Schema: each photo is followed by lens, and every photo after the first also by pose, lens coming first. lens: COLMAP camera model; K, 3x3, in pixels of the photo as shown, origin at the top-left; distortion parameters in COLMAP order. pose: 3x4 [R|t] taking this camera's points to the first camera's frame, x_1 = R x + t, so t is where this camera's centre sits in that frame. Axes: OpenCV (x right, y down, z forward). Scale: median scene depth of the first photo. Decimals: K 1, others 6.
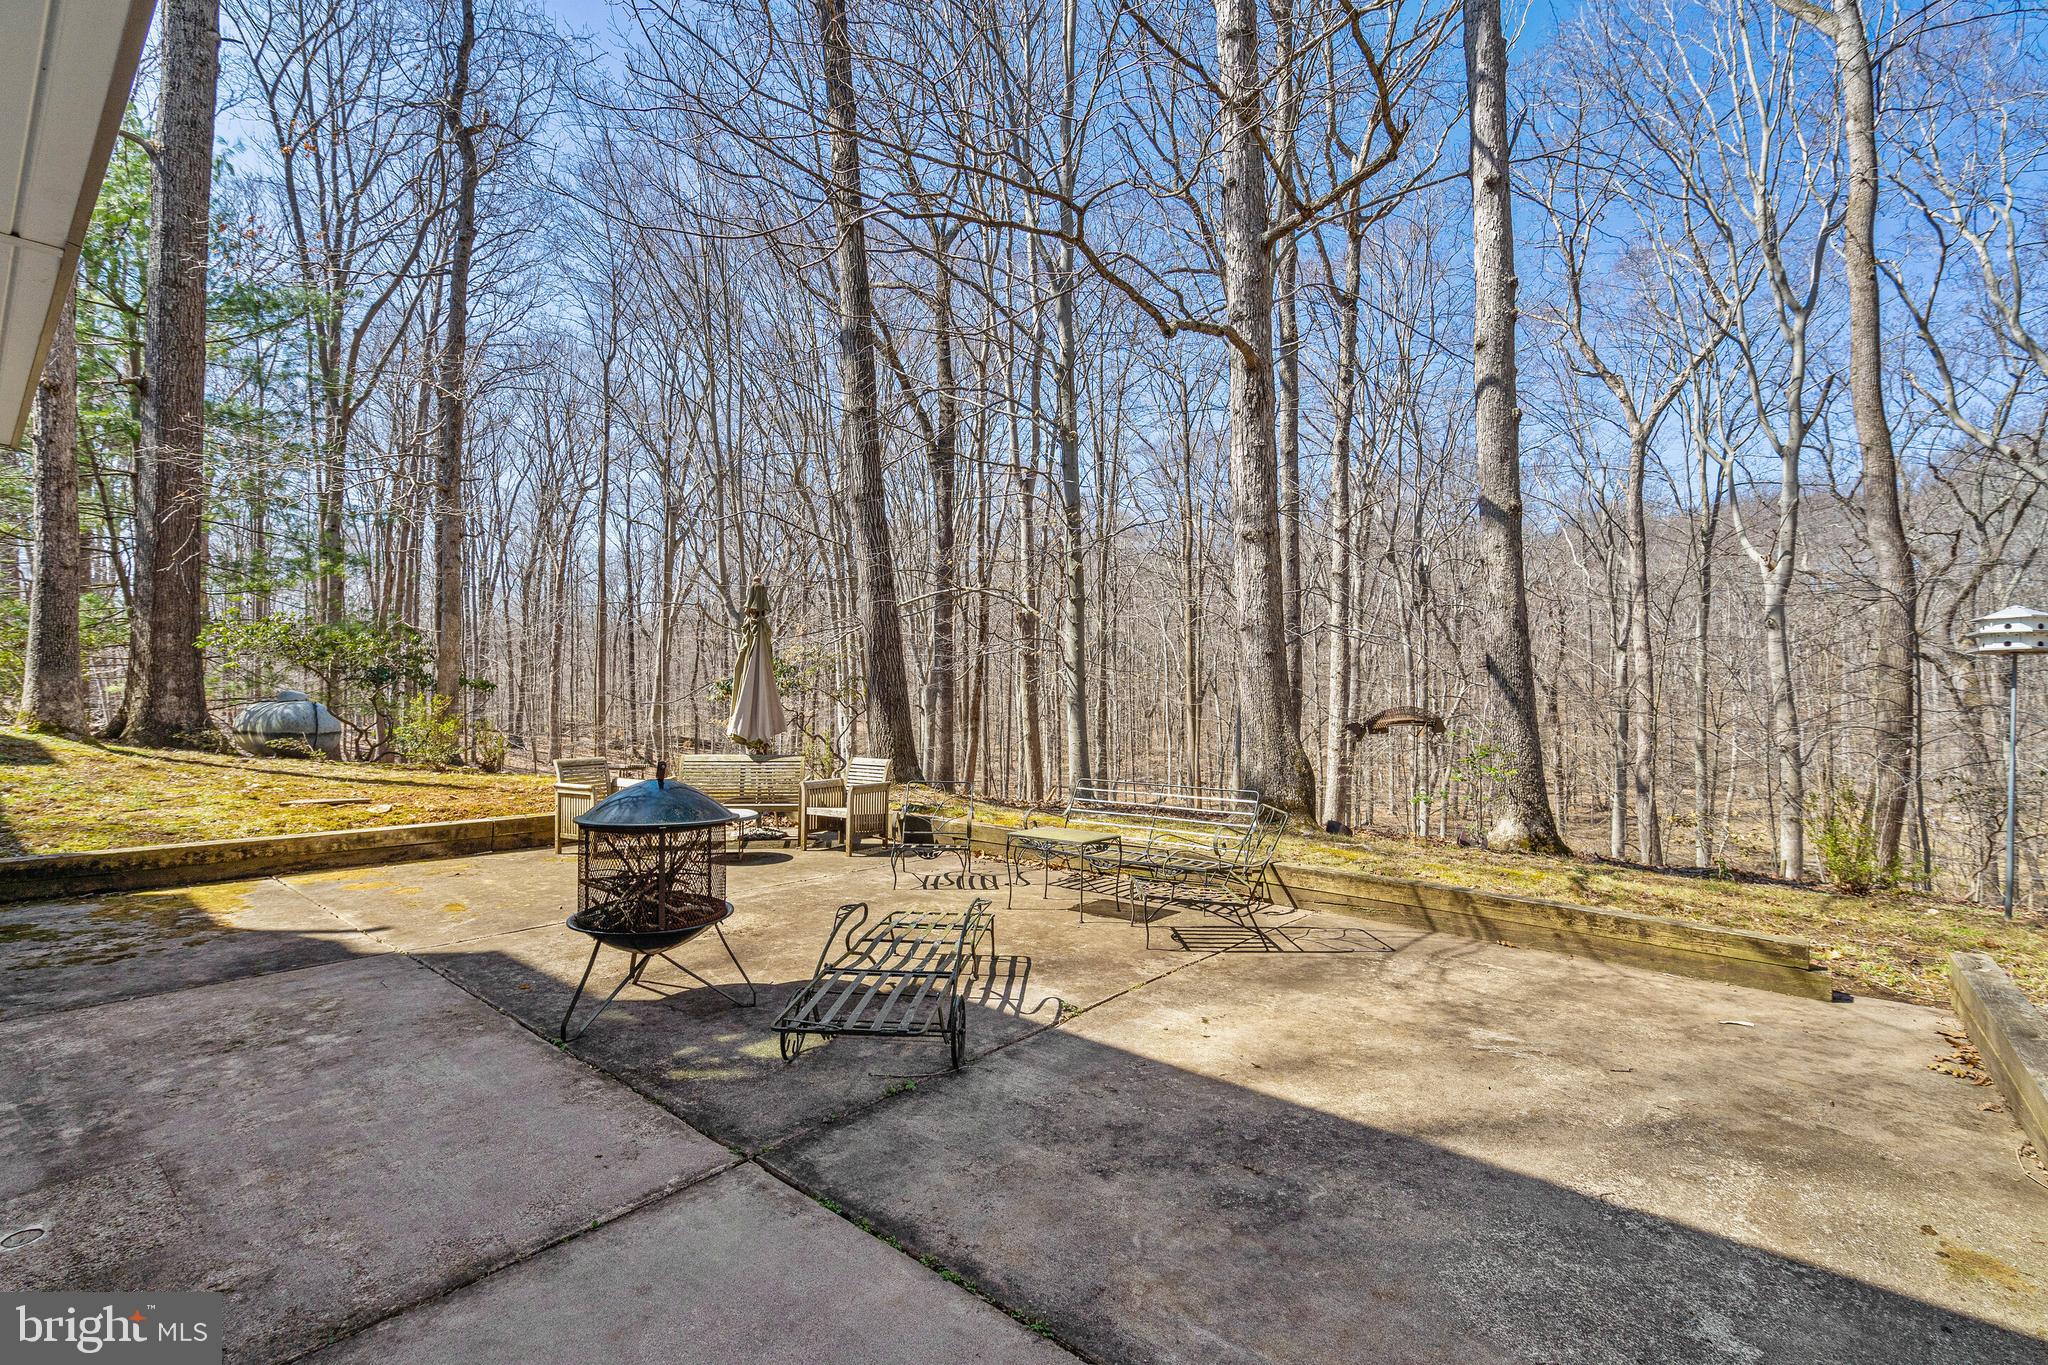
lens RADIAL K [[940.2, 0, 1025.6], [0, 940.2, 680.9], [0, 0, 1]] dist [-0.008530, -0.000792]
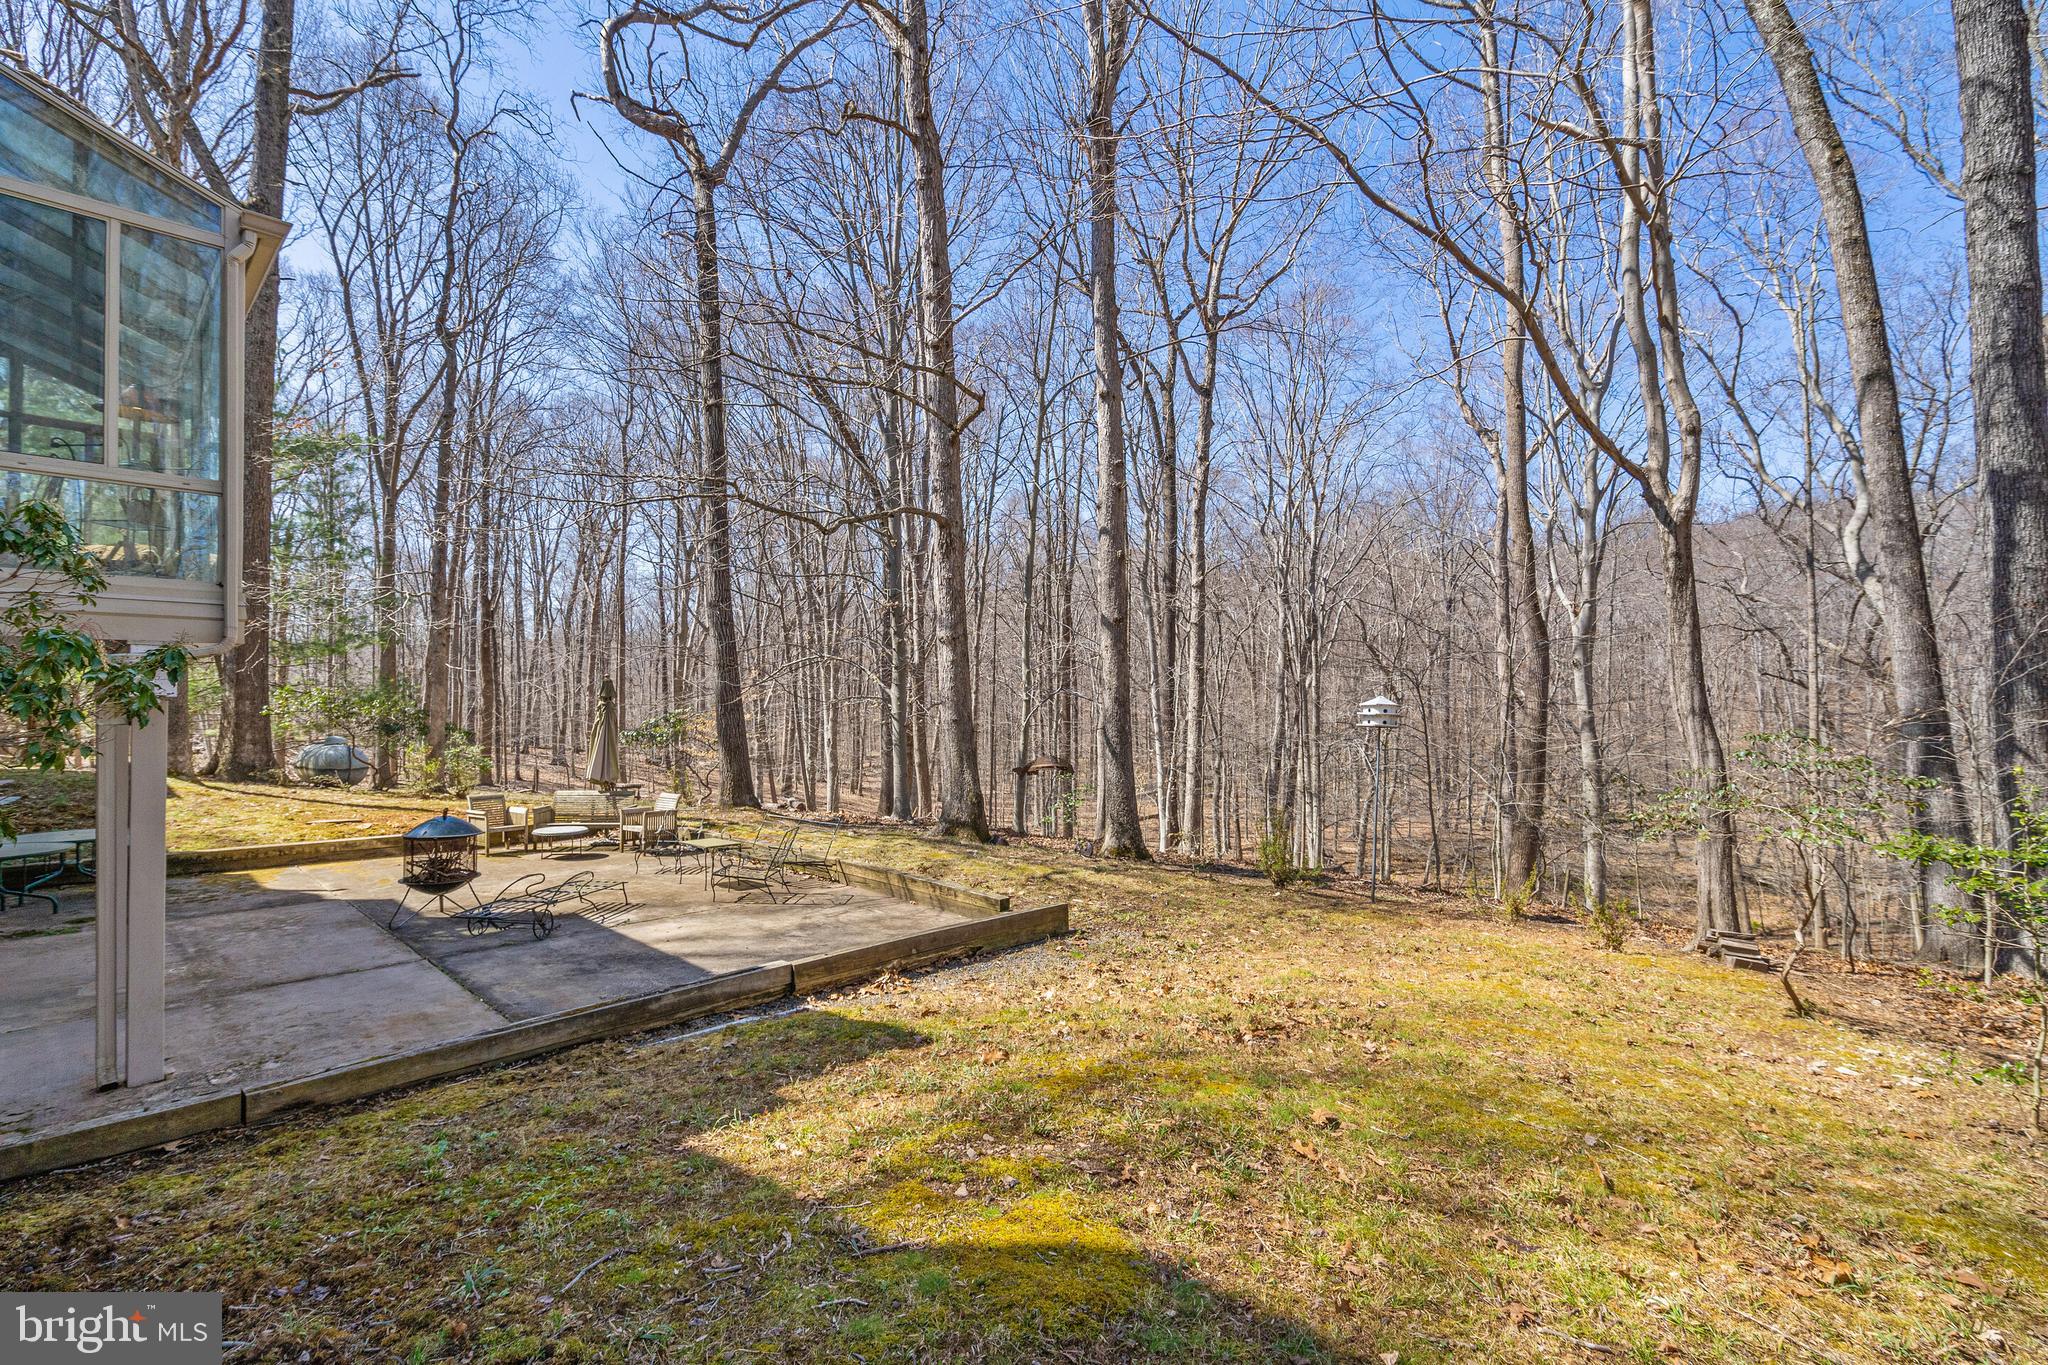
lens RADIAL K [[940.2, 0, 1022.0], [0, 940.2, 688.4], [0, 0, 1]] dist [-0.008530, -0.000792]
pose [[0.998093, -0.007176, -0.061304, 0.423222], [0.006994, 0.999970, -0.003185, -0.068166], [0.061325, 0.002750, 0.998114, -0.425112]]
